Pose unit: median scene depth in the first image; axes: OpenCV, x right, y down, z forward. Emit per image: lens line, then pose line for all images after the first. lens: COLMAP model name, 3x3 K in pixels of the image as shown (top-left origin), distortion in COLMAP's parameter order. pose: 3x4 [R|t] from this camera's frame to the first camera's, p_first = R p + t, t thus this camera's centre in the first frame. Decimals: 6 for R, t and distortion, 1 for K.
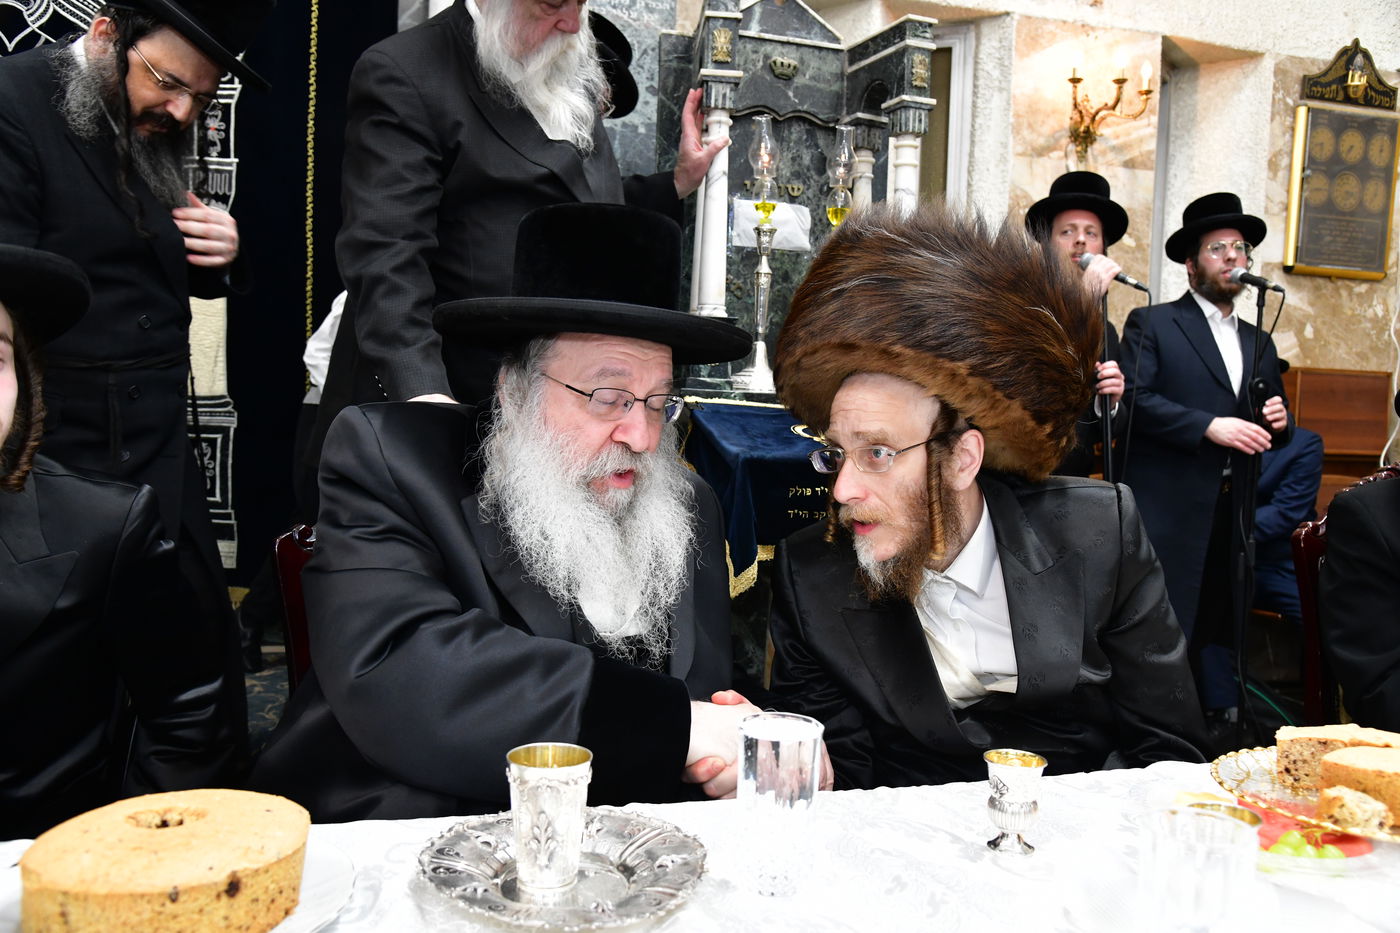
lens RADIAL K [[1105.6, 0, 700.0], [0, 1105.6, 466.5], [0, 0, 1]] dist [-0.062917, 0.083386]
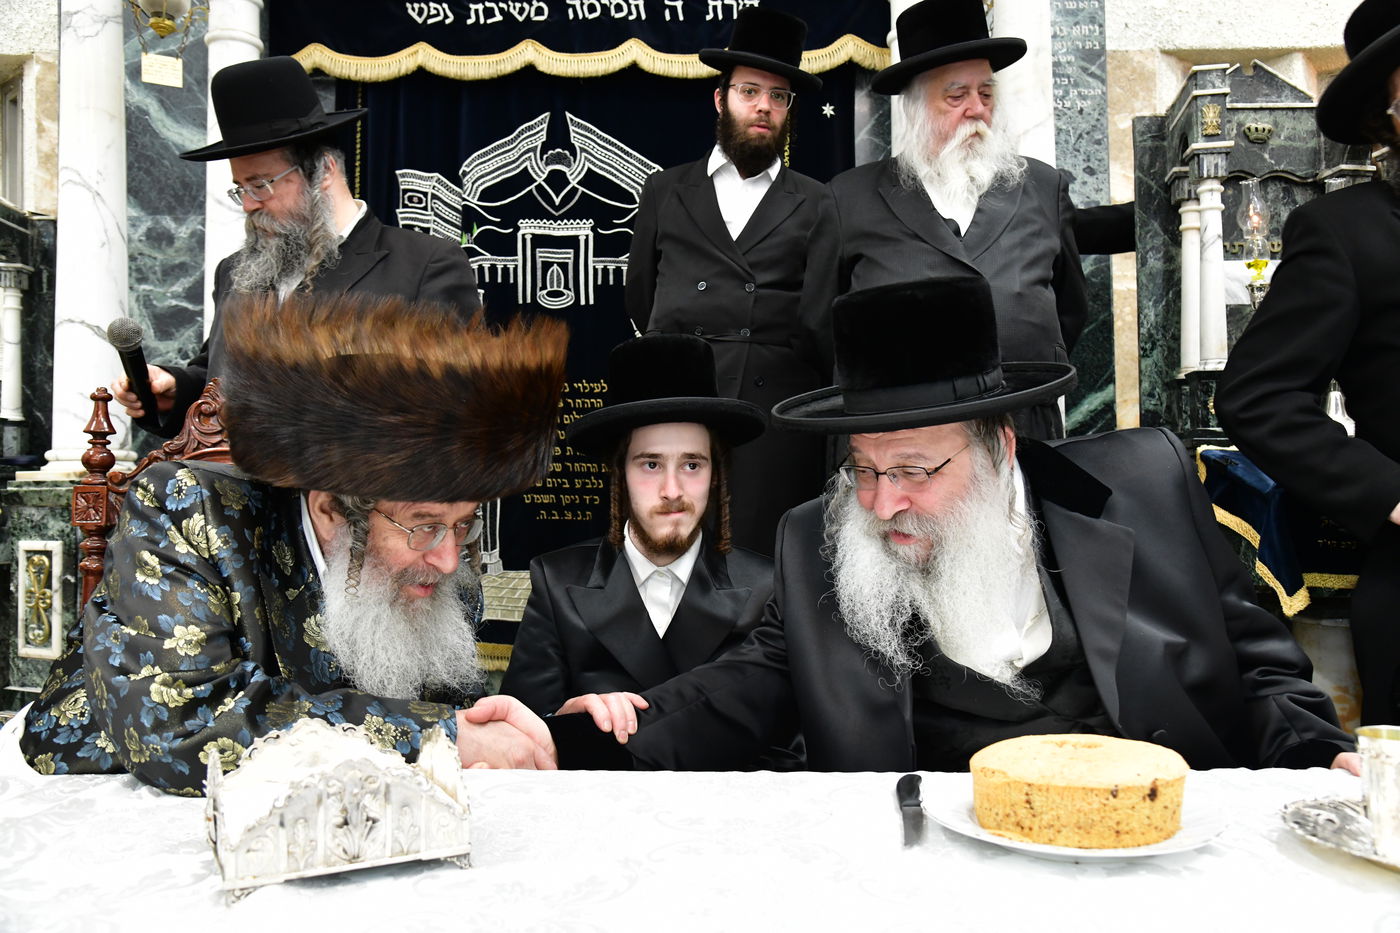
lens RADIAL K [[1105.6, 0, 700.0], [0, 1105.6, 466.5], [0, 0, 1]] dist [-0.062917, 0.083386]
pose [[0.956457, -0.053045, -0.287012, -0.151417], [0.029386, 0.995851, -0.086124, 0.029149], [0.290389, 0.073940, 0.954048, -0.128234]]
